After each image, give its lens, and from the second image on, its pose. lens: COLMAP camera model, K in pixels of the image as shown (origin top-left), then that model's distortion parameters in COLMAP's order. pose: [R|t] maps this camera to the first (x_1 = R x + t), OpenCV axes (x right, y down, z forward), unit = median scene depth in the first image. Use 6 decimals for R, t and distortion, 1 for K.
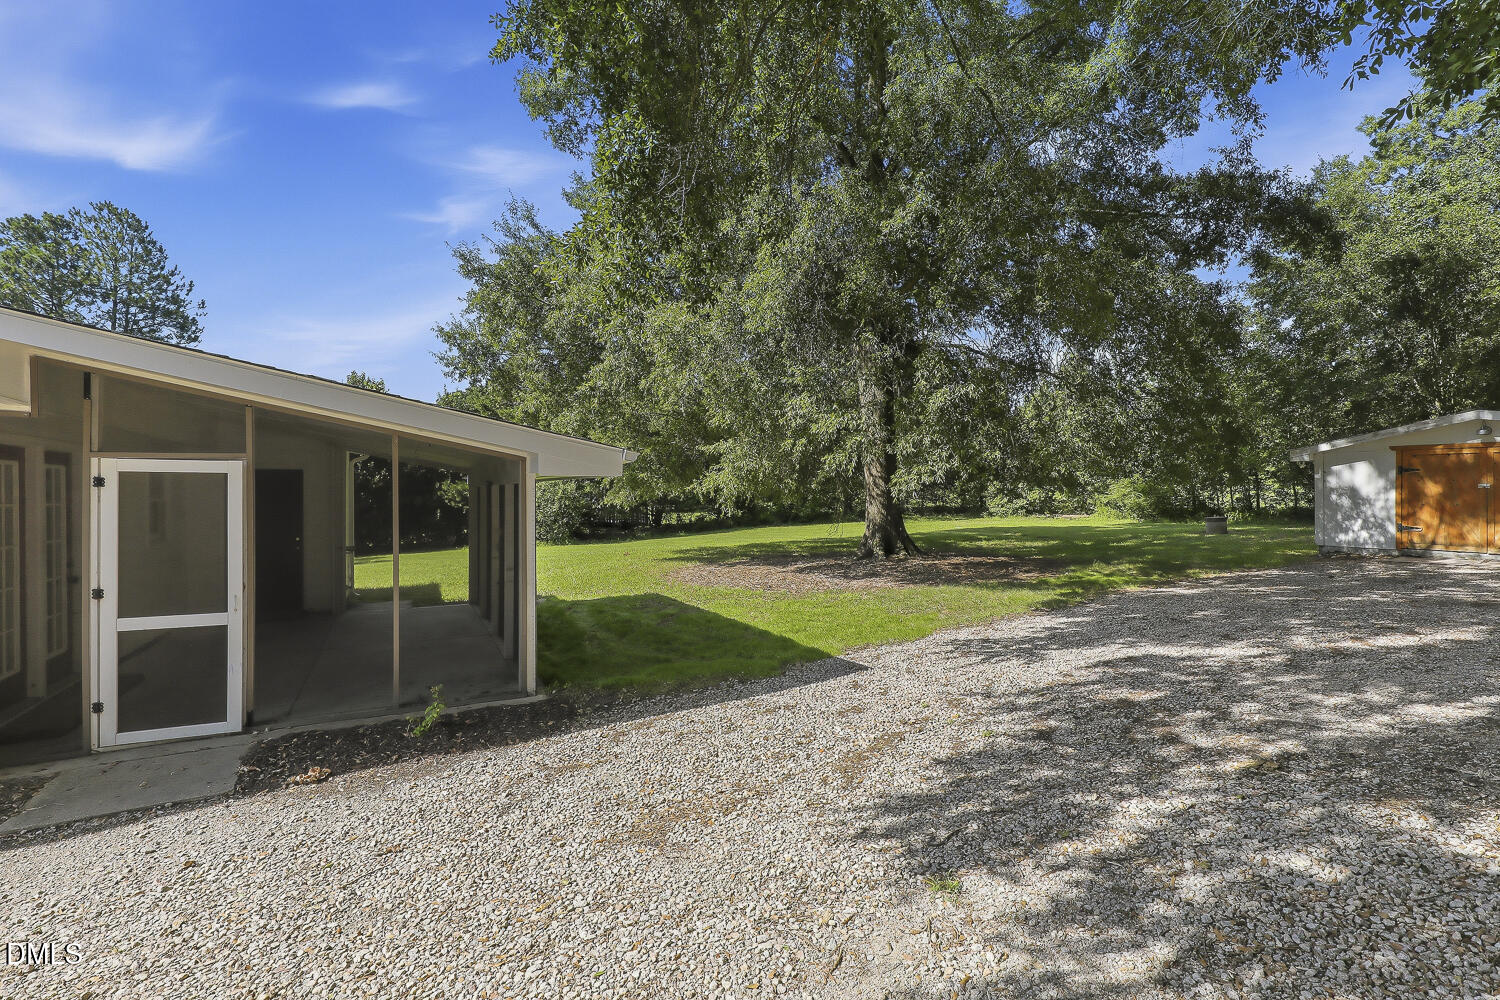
lens RADIAL K [[701.2, 0, 746.9], [0, 701.2, 494.0], [0, 0, 1]] dist [-0.002586, -0.000879]
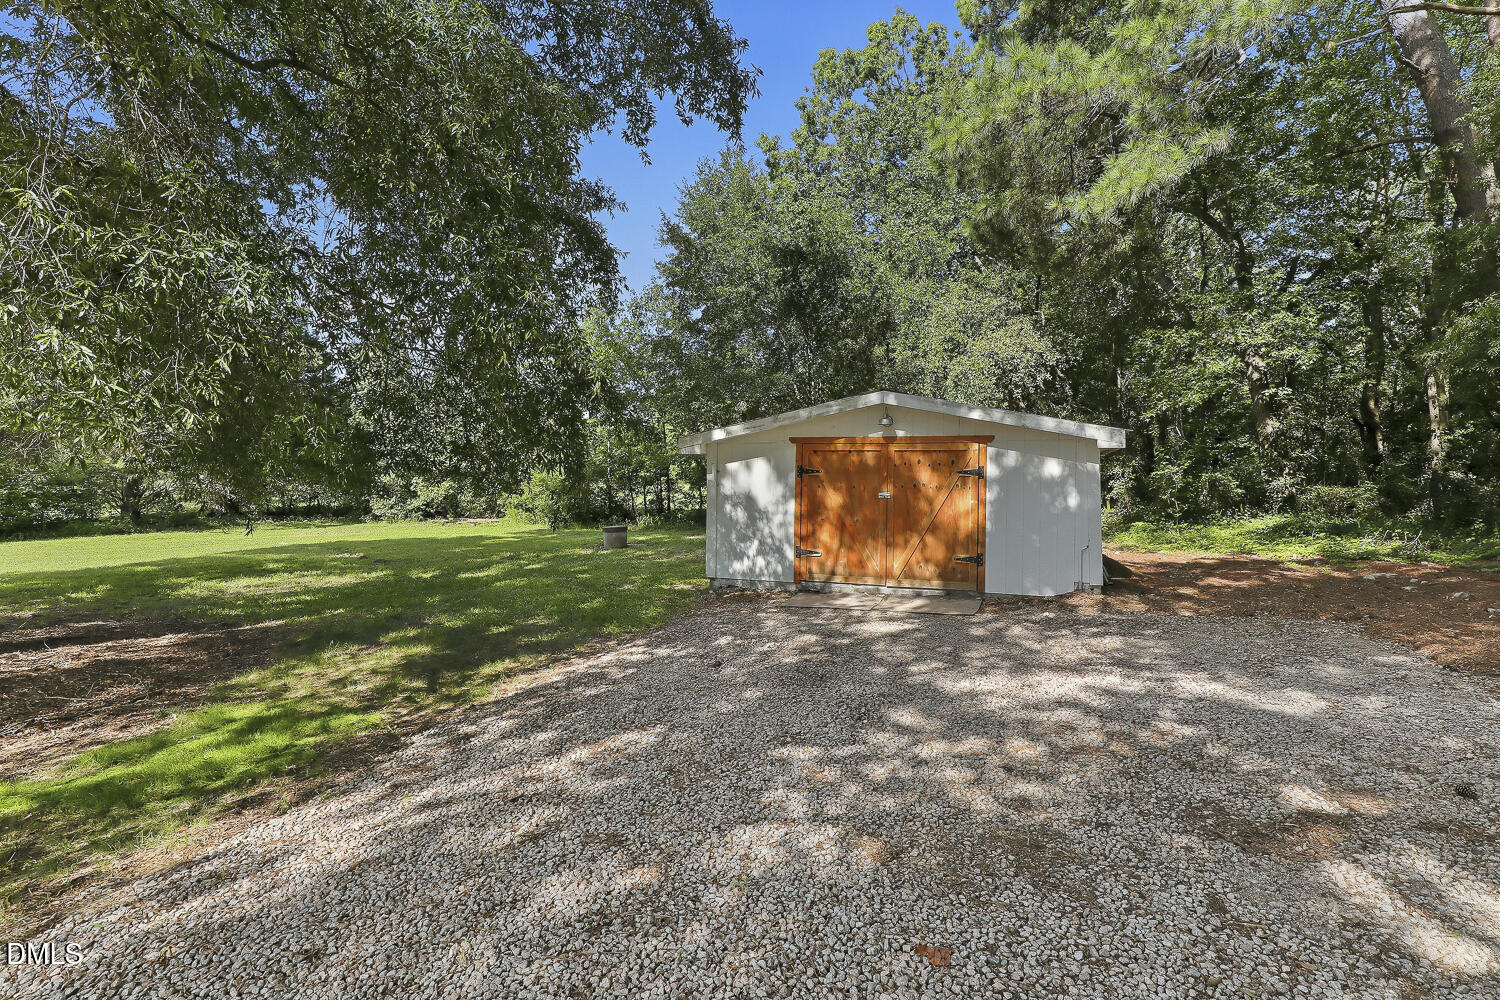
lens RADIAL K [[701.2, 0, 746.9], [0, 701.2, 494.0], [0, 0, 1]] dist [-0.002586, -0.000879]
pose [[0.754892, 0.009315, 0.655783, 0.410918], [-0.014809, 0.999886, 0.002844, -0.012179], [-0.655682, -0.011858, 0.754944, 0.479231]]
